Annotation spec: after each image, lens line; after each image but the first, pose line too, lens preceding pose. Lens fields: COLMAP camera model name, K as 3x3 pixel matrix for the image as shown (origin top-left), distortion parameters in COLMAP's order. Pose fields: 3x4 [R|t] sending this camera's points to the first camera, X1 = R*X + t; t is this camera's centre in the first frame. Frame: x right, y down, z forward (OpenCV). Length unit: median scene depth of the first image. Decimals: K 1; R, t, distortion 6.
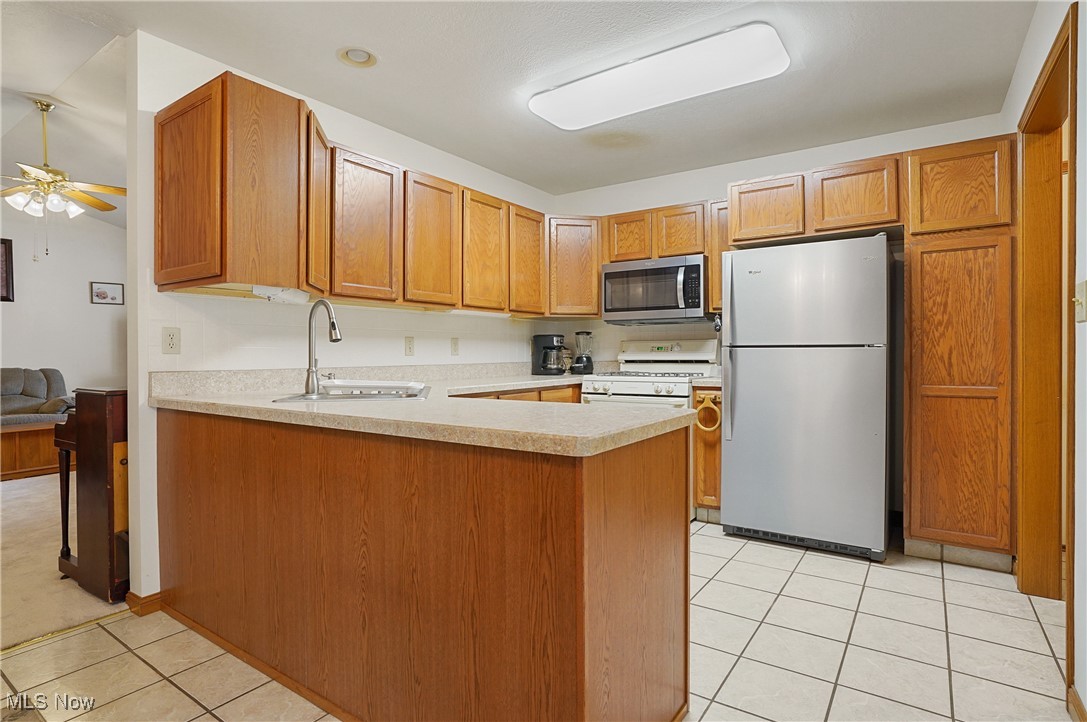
lens RADIAL K [[552.8, 0, 541.3], [0, 552.8, 352.6], [0, 0, 1]] dist [-0.013426, 0.000484]
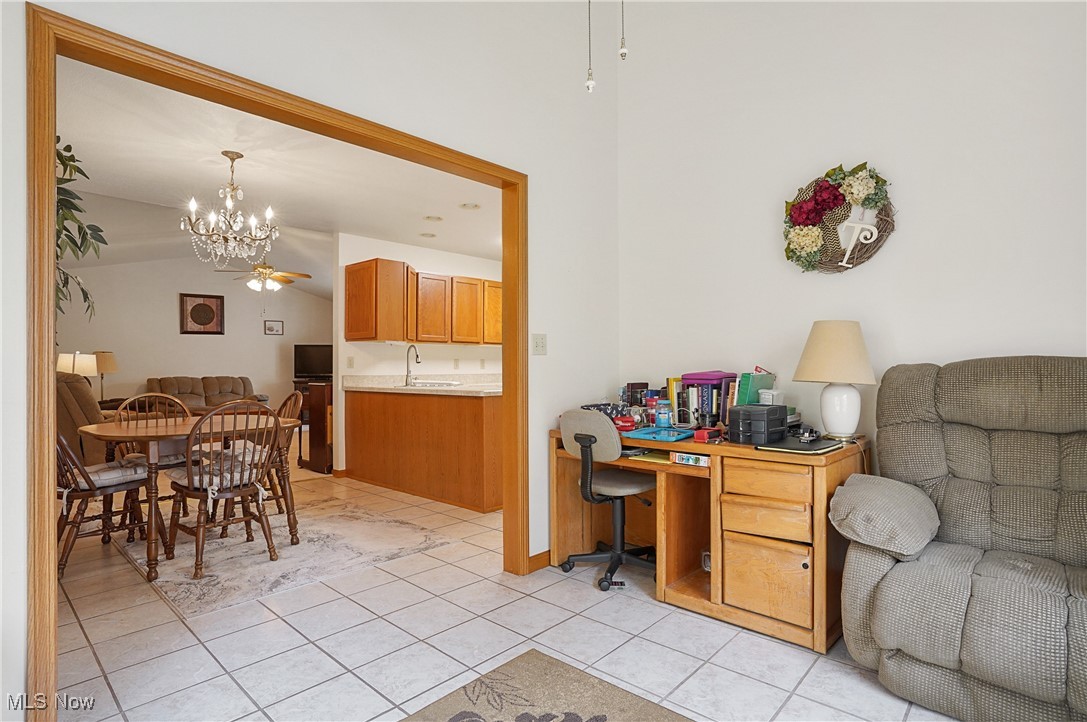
lens RADIAL K [[552.8, 0, 544.1], [0, 552.8, 366.2], [0, 0, 1]] dist [-0.013426, 0.000484]
pose [[0.991375, 0.004239, -0.130989, 0.397297], [-0.004526, 0.999988, -0.001887, -0.004310], [0.130979, 0.002464, 0.991382, -1.077196]]
